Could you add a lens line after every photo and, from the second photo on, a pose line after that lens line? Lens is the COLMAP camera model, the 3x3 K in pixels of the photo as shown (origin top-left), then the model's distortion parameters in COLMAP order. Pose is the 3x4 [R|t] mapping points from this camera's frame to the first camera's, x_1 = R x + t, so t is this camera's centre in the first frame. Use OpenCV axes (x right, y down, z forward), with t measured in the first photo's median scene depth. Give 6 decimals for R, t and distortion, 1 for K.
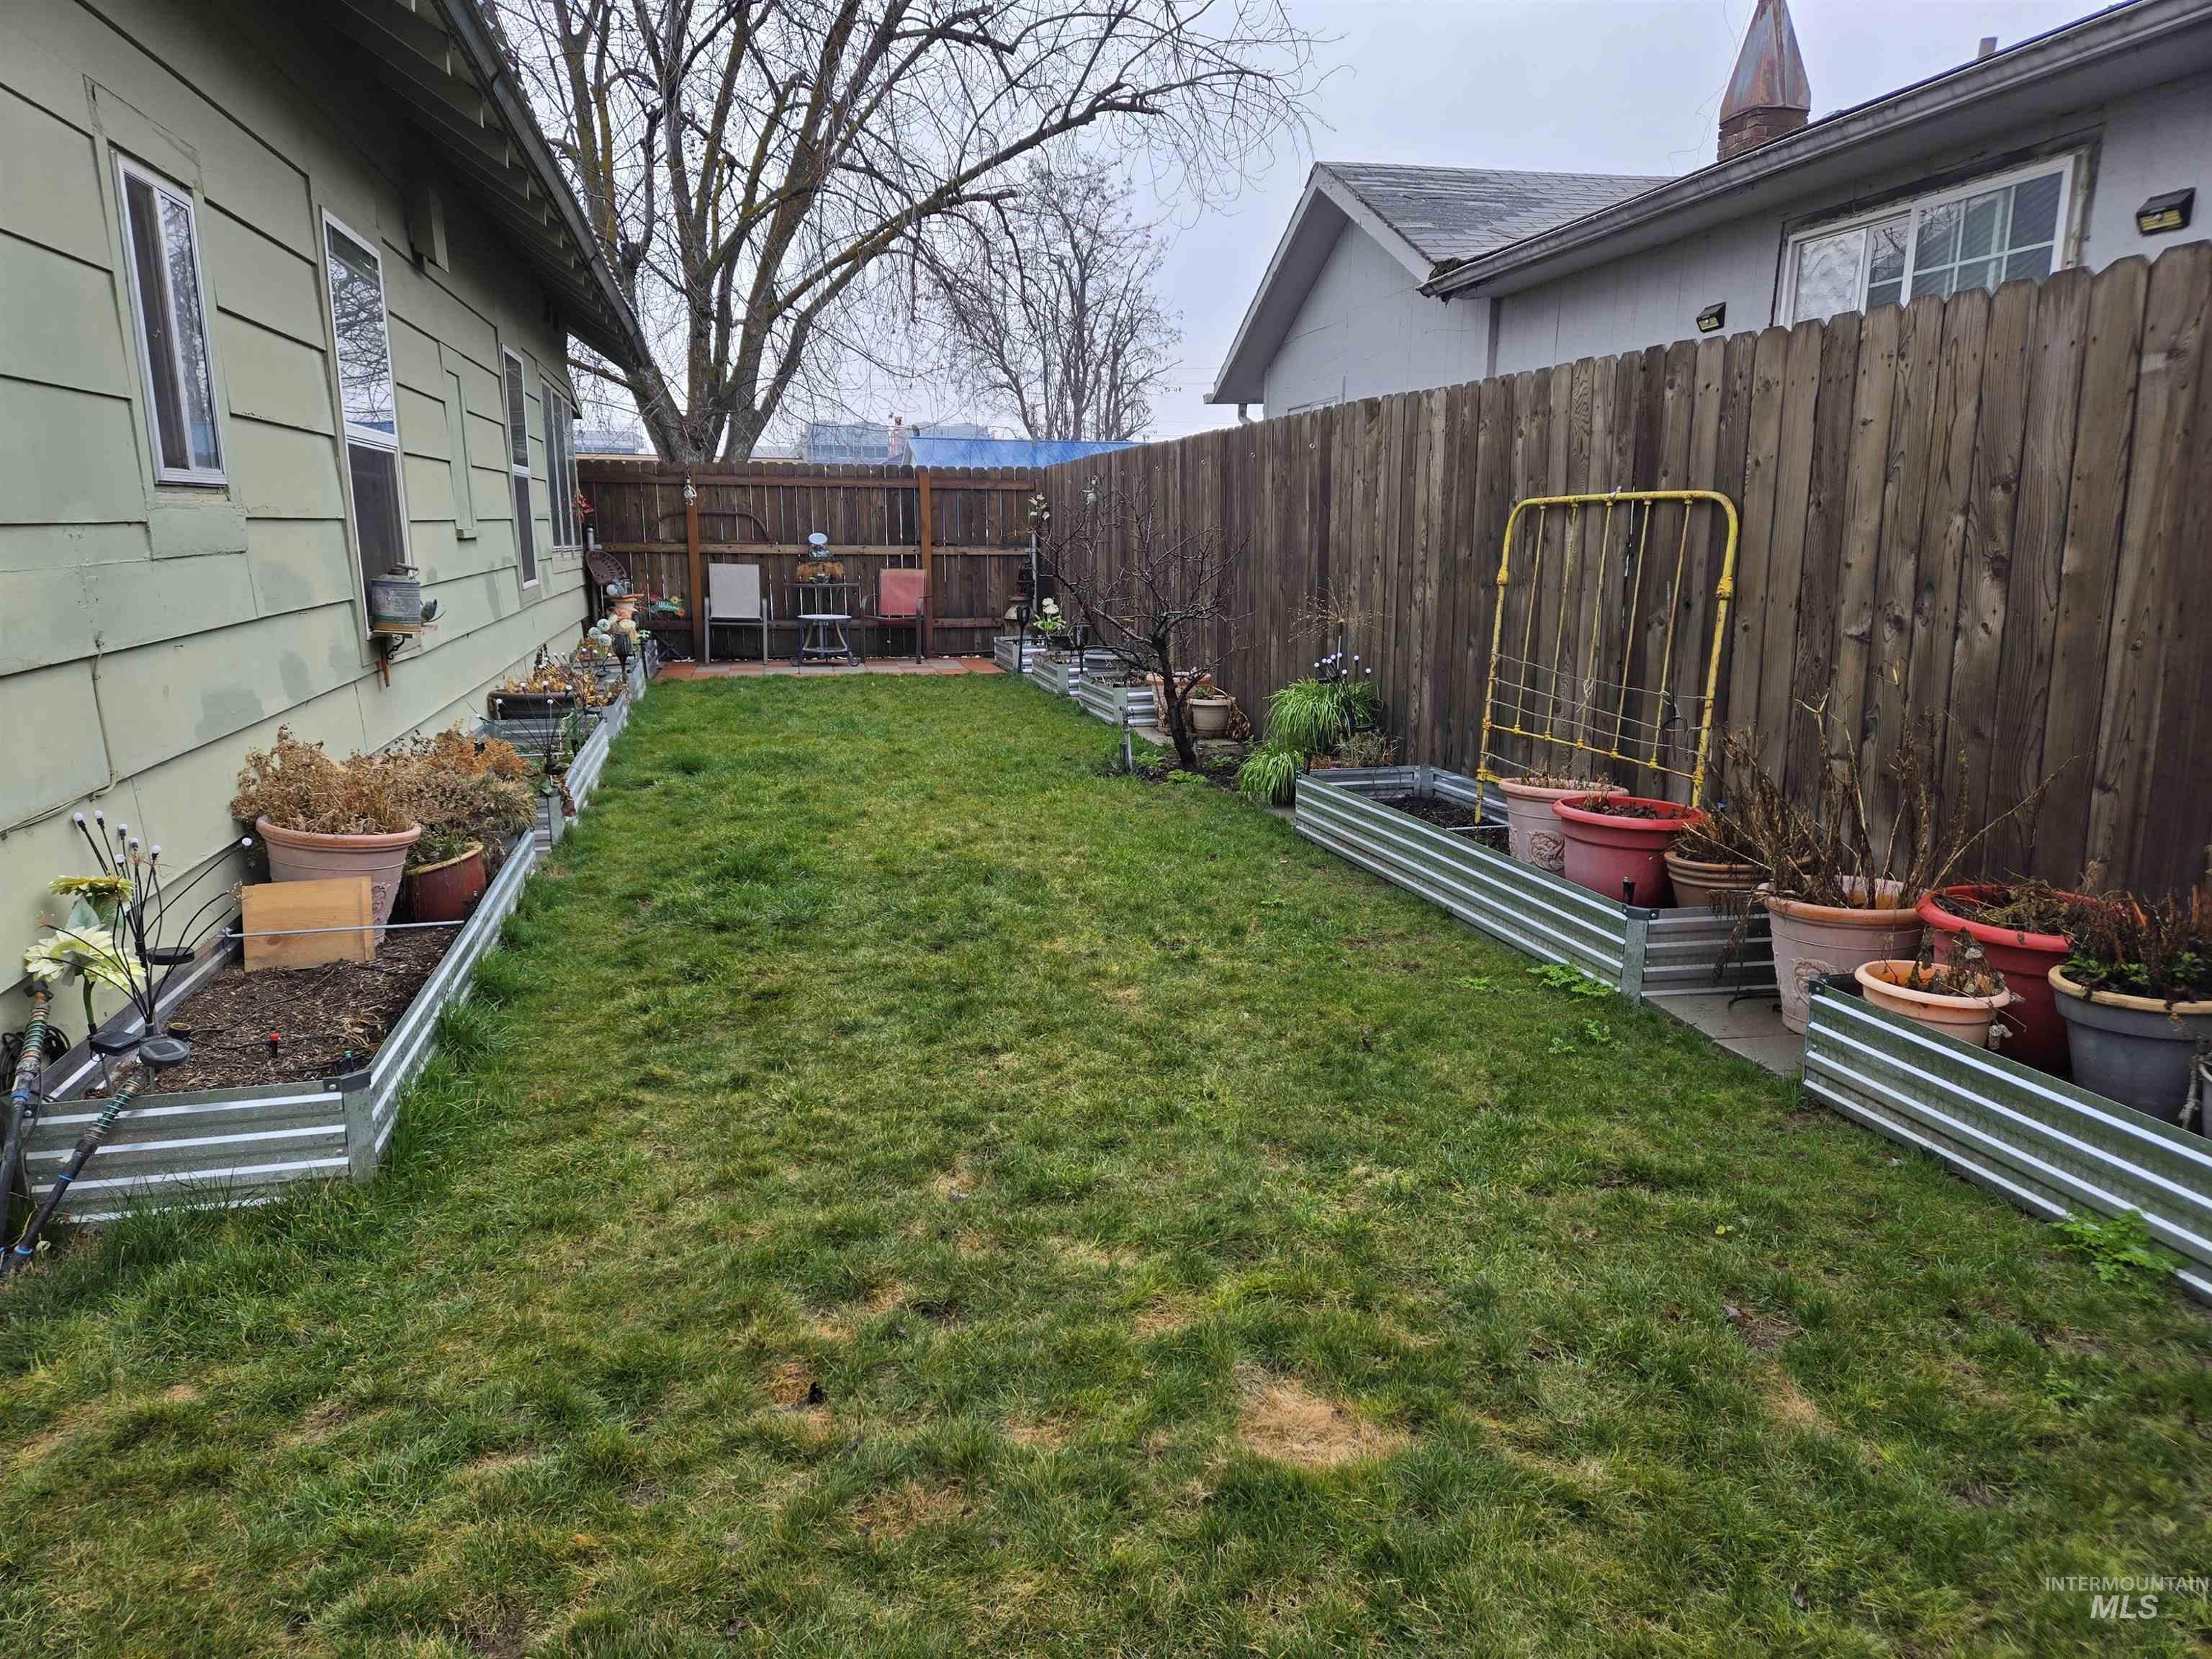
lens RADIAL K [[1488.3, 0, 1105.2], [0, 1488.3, 836.7], [0, 0, 1]] dist [0.076697, -0.063297]
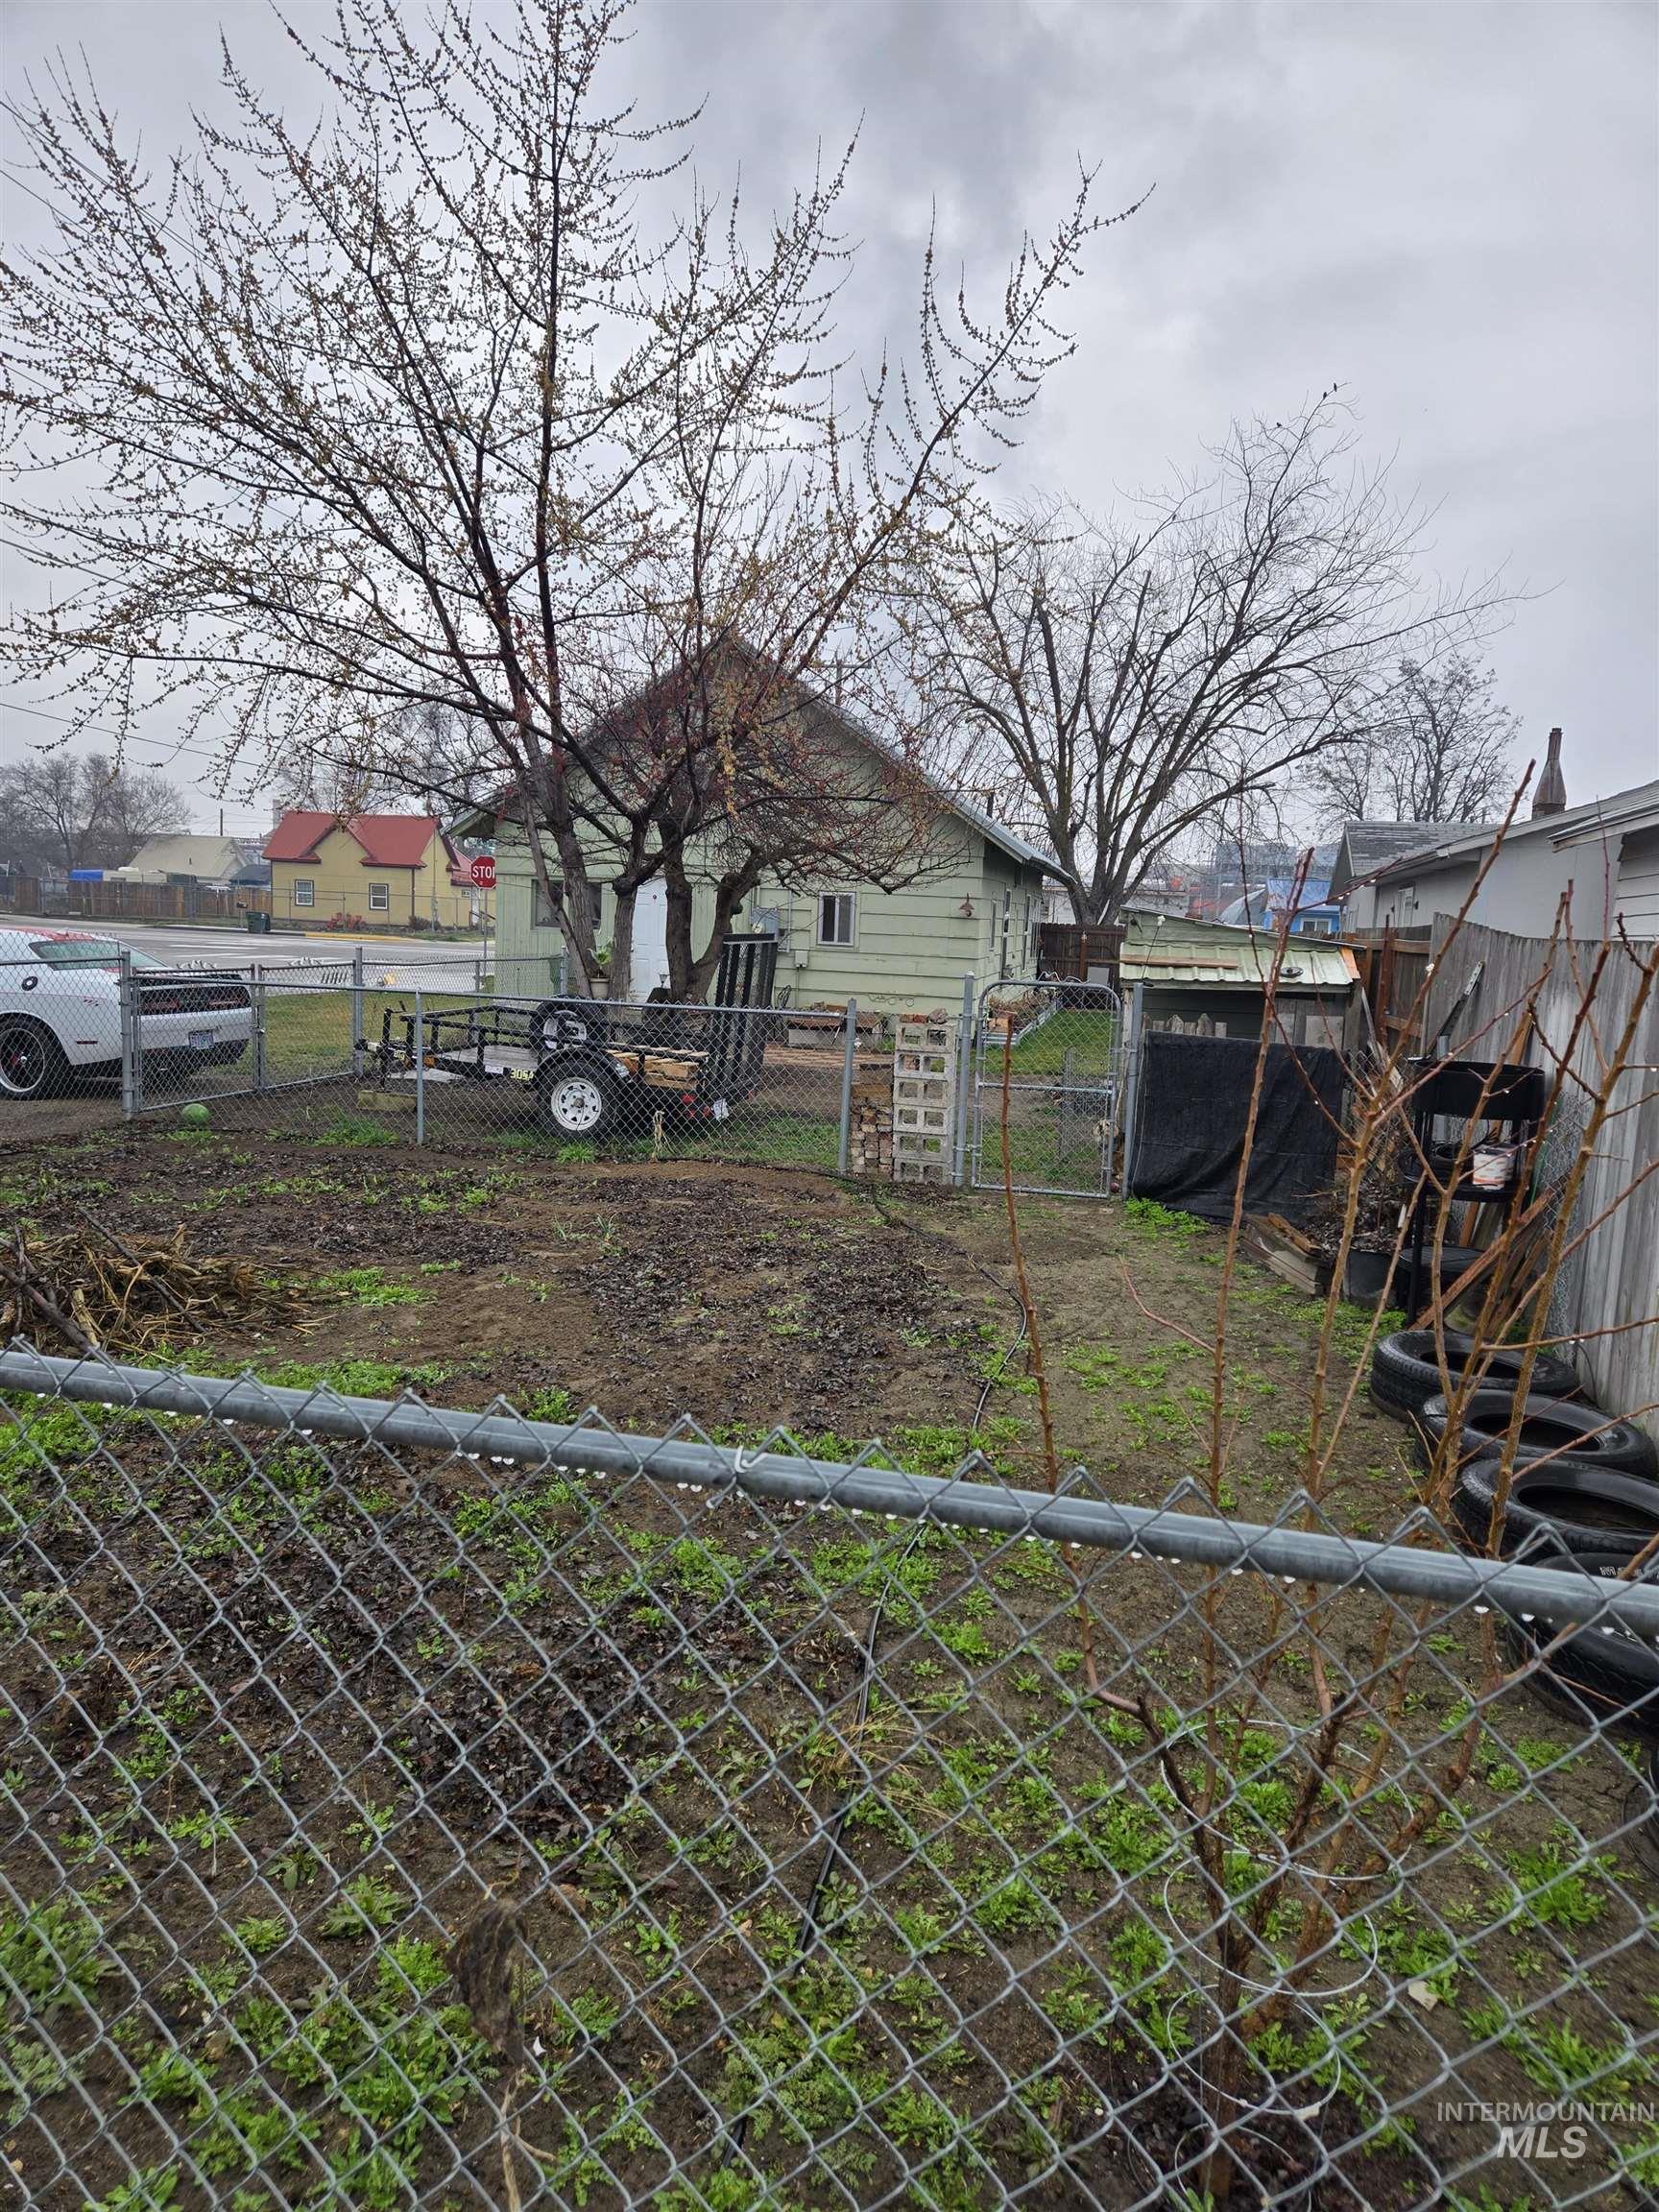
lens RADIAL K [[1488.3, 0, 820.4], [0, 1488.3, 1109.0], [0, 0, 1]] dist [0.076697, -0.063297]
pose [[0.898906, 0.097485, -0.427159, 0.286382], [-0.133460, 0.989526, -0.055023, 0.168316], [0.417321, 0.106469, 0.902501, -0.950977]]
